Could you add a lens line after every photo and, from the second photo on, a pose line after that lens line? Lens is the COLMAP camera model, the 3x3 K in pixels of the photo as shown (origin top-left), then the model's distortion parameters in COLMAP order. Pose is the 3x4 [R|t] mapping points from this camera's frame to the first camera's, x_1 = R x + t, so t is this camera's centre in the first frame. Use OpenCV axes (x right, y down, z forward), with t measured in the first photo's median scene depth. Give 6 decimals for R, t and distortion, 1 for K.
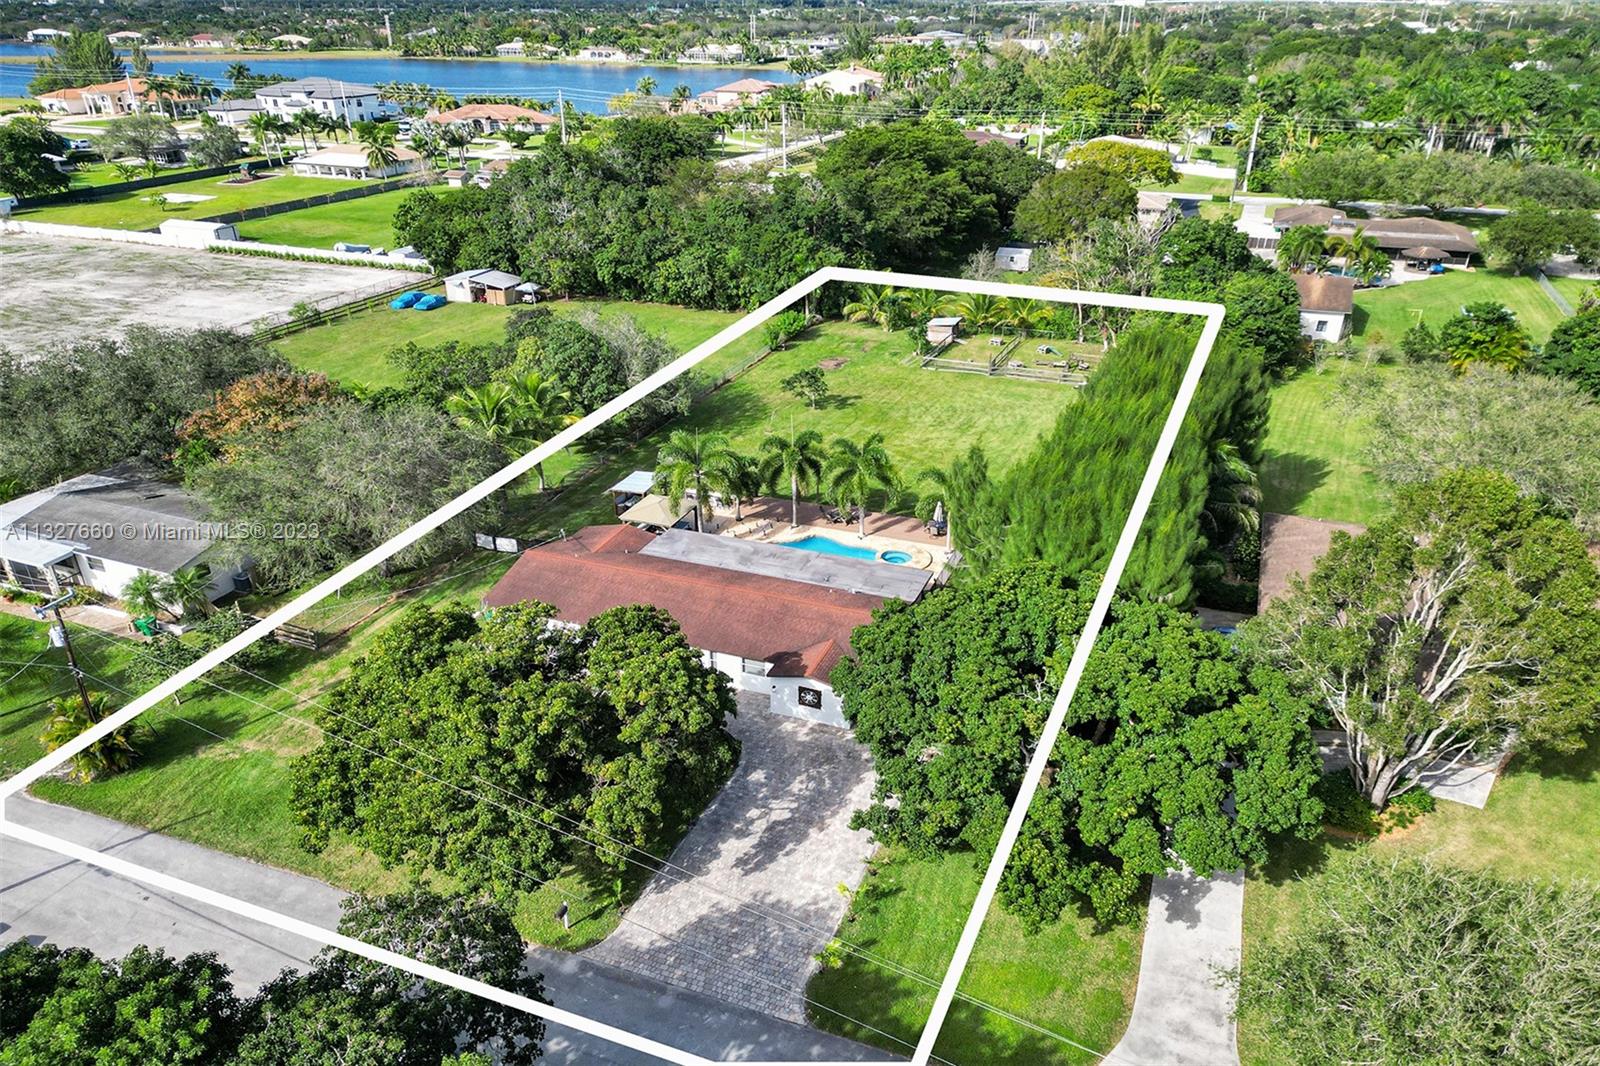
lens RADIAL K [[1154.8, 0, 797.3], [0, 1154.8, 609.3], [0, 0, 1]] dist [0.058444, -0.054677]
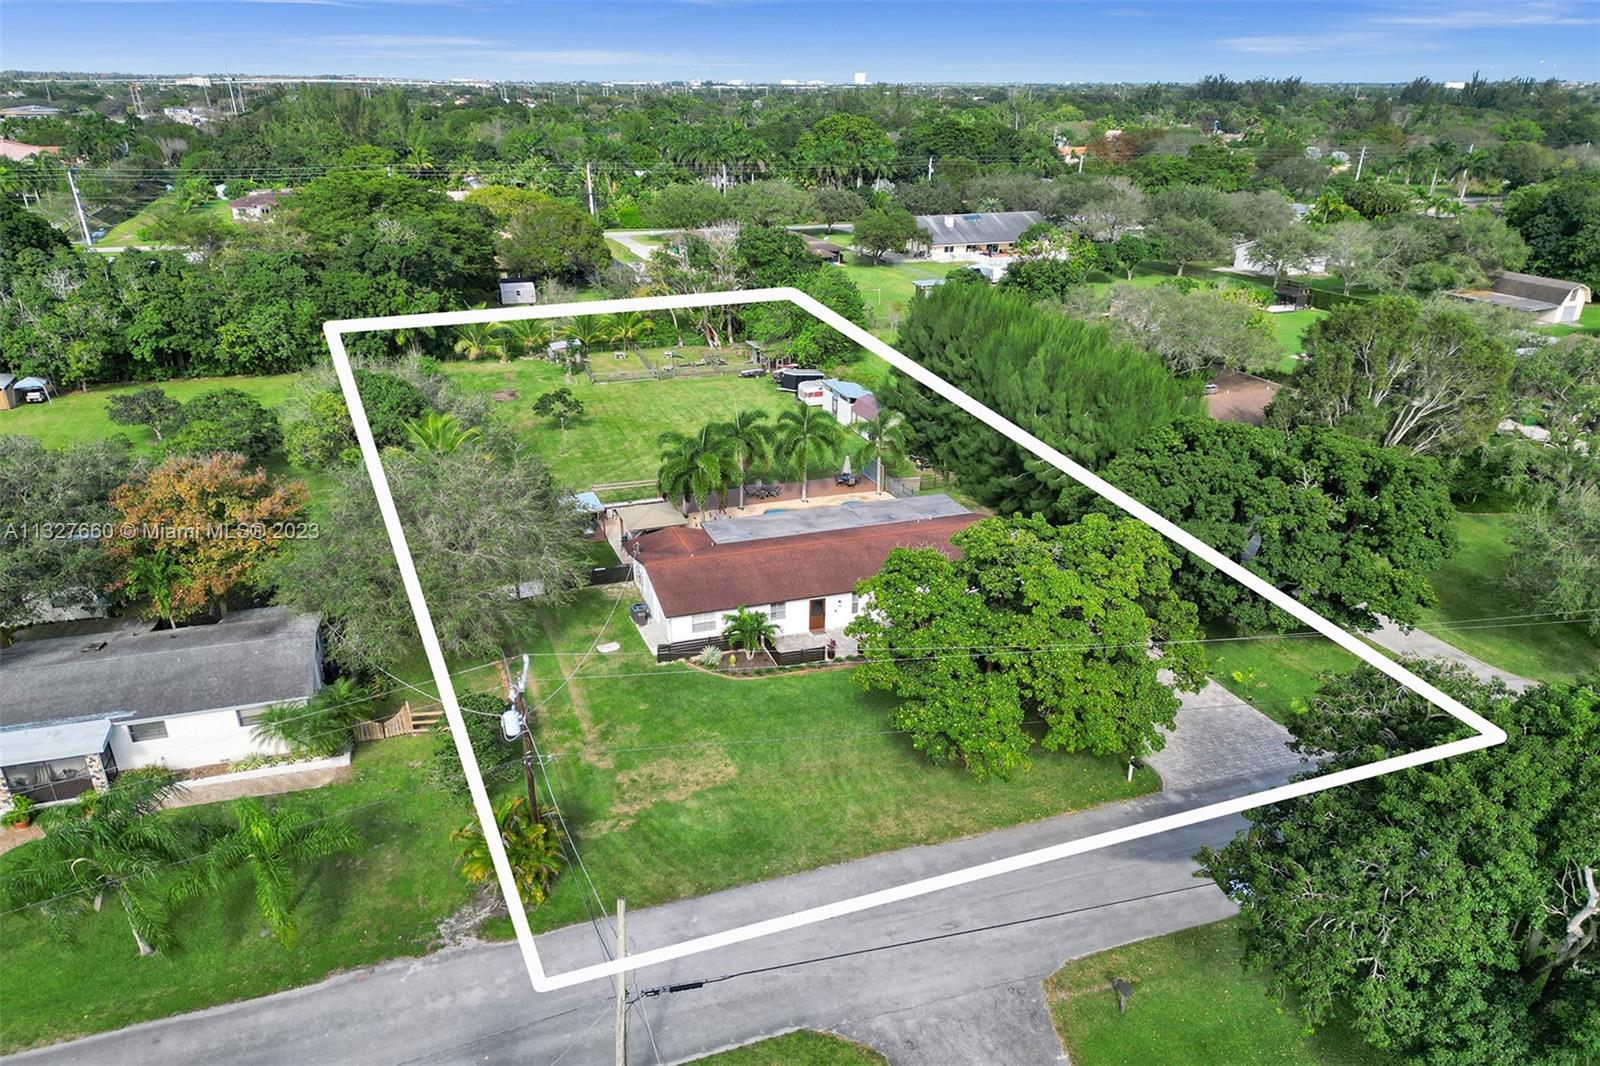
lens RADIAL K [[1127.4, 0, 805.1], [0, 1127.4, 610.3], [0, 0, 1]] dist [0.055365, -0.049100]
pose [[0.757553, -0.275593, 0.591746, -0.338626], [0.302965, 0.951399, 0.055238, -0.012398], [-0.578210, 0.137433, 0.804230, 0.087970]]
